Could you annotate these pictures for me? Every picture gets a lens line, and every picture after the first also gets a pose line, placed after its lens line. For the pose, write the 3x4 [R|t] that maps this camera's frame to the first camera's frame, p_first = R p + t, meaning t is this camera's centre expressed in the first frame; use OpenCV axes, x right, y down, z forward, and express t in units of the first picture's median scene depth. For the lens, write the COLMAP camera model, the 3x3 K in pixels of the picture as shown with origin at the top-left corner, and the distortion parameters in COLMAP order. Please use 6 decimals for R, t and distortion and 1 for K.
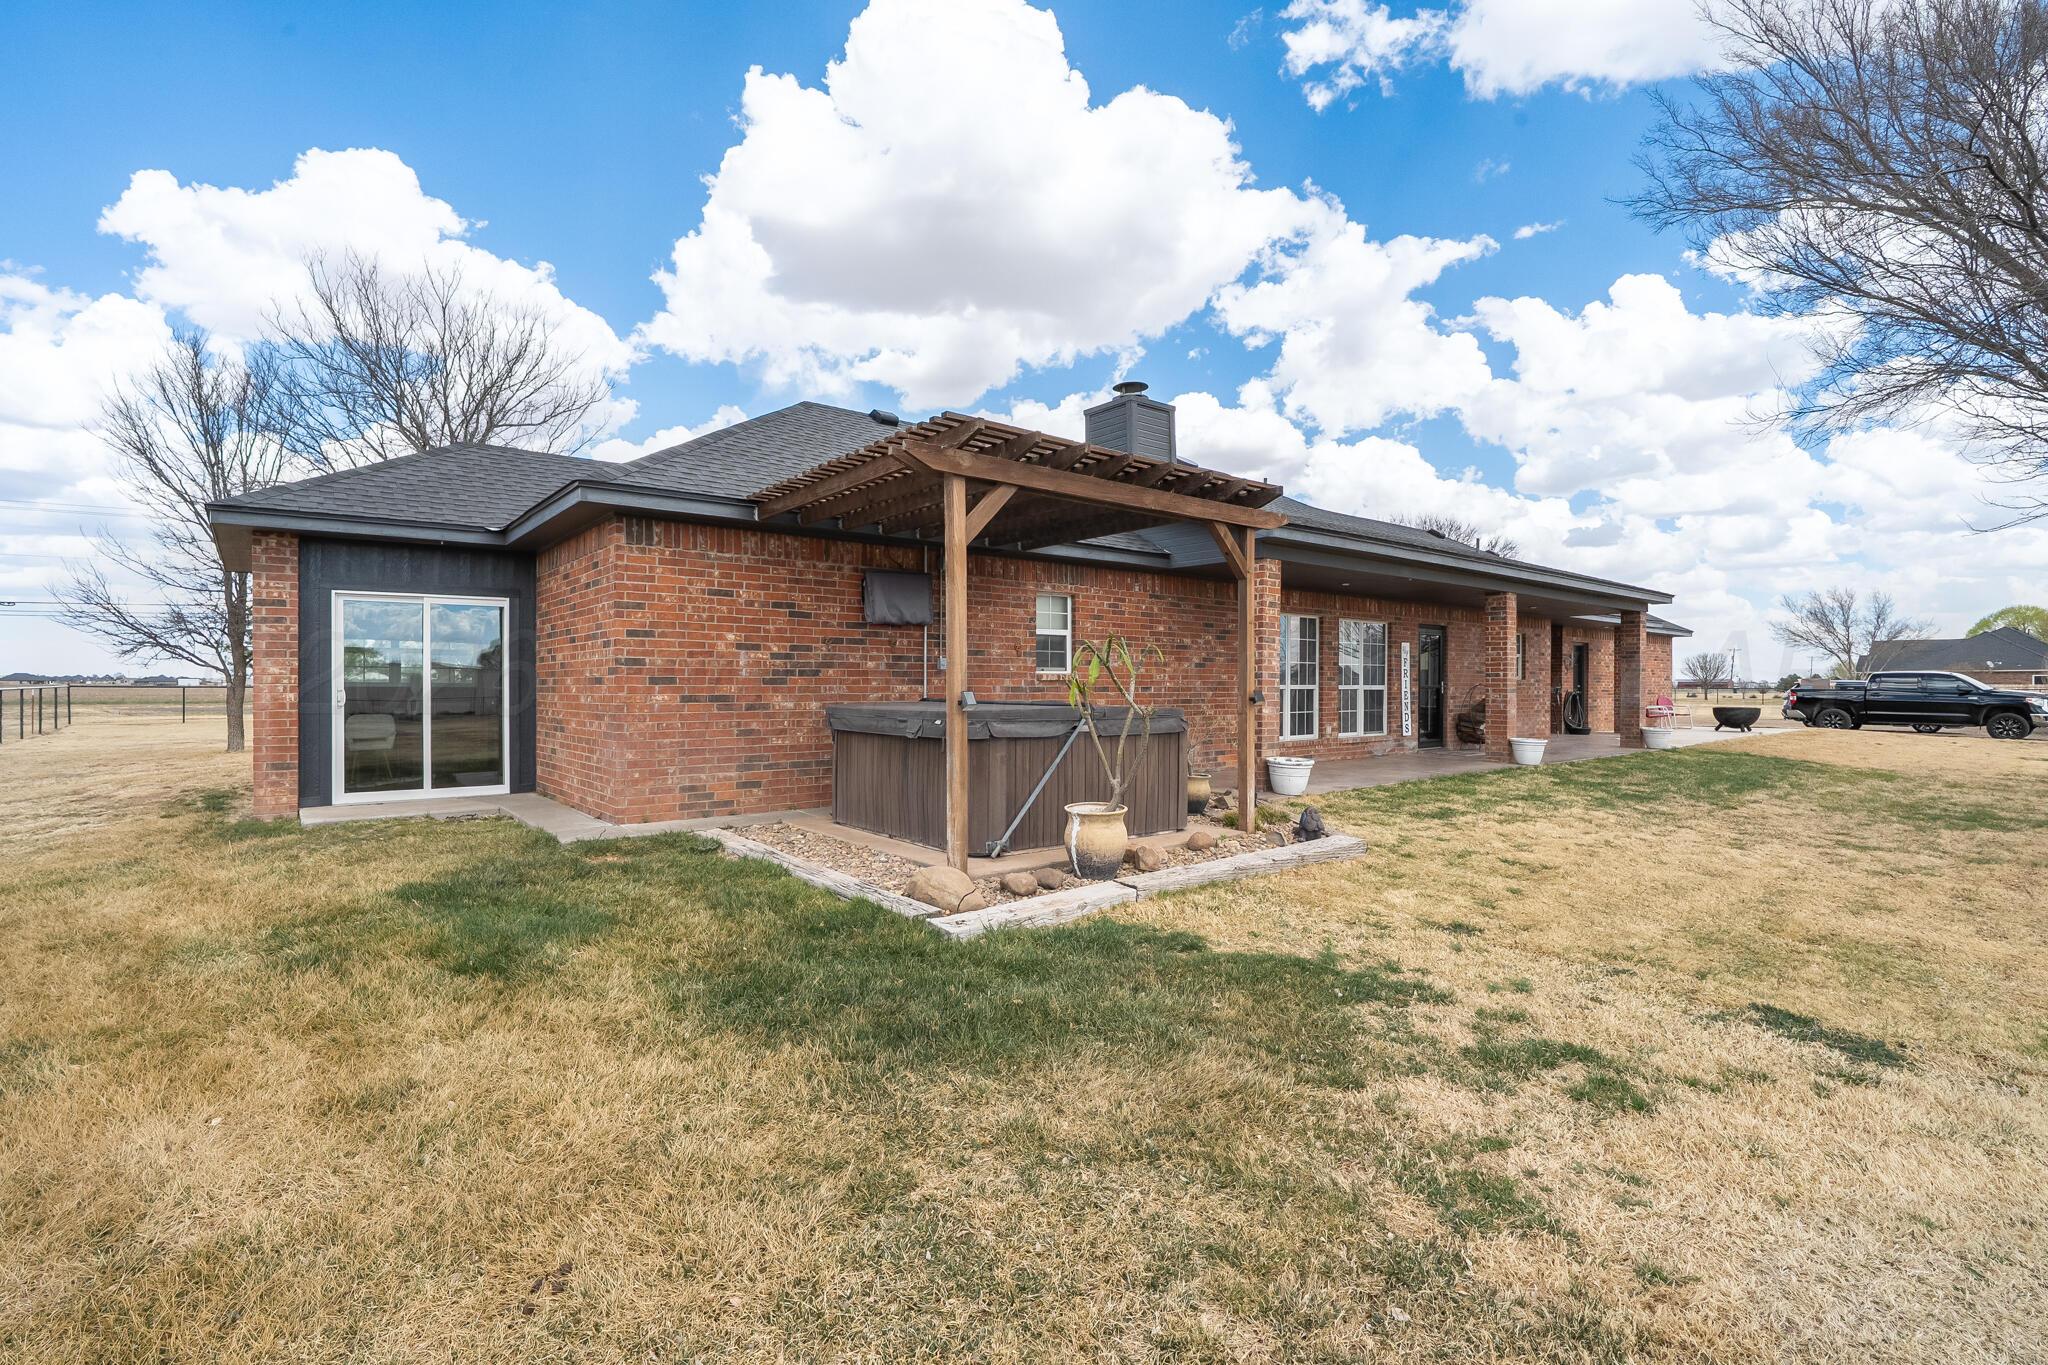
lens RADIAL K [[932.6, 0, 1017.3], [0, 932.6, 692.4], [0, 0, 1]] dist [-0.010723, 0.002199]
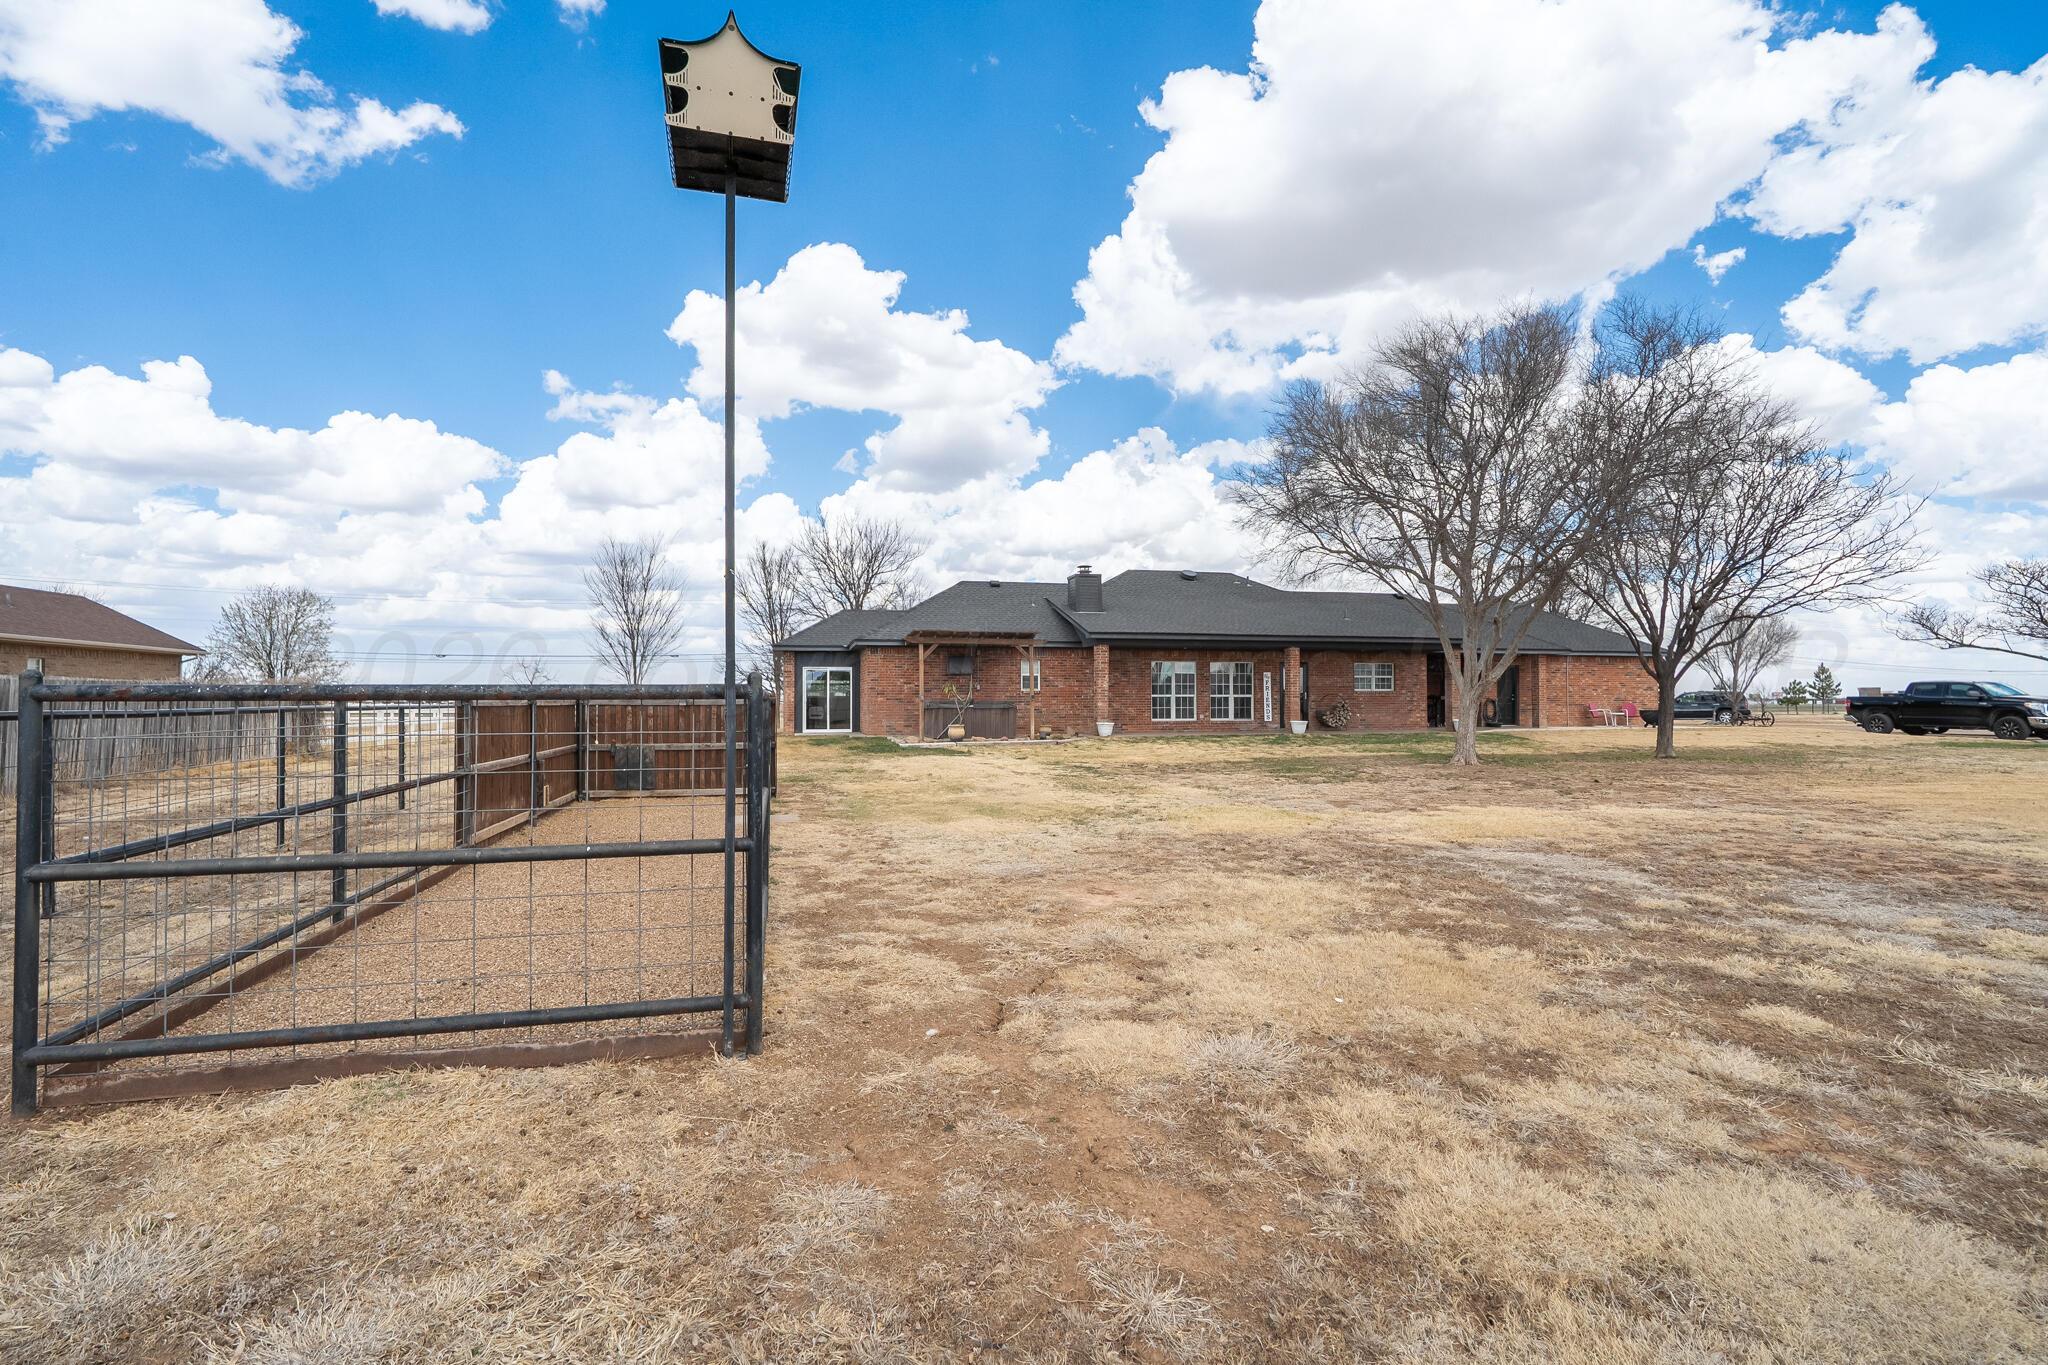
lens RADIAL K [[932.6, 0, 1025.9], [0, 932.6, 686.5], [0, 0, 1]] dist [-0.010723, 0.002199]
pose [[0.907448, -0.009472, -0.420058, 0.808400], [0.000122, 0.999752, -0.022279, 0.018910], [0.420165, 0.020166, 0.907224, -0.984354]]
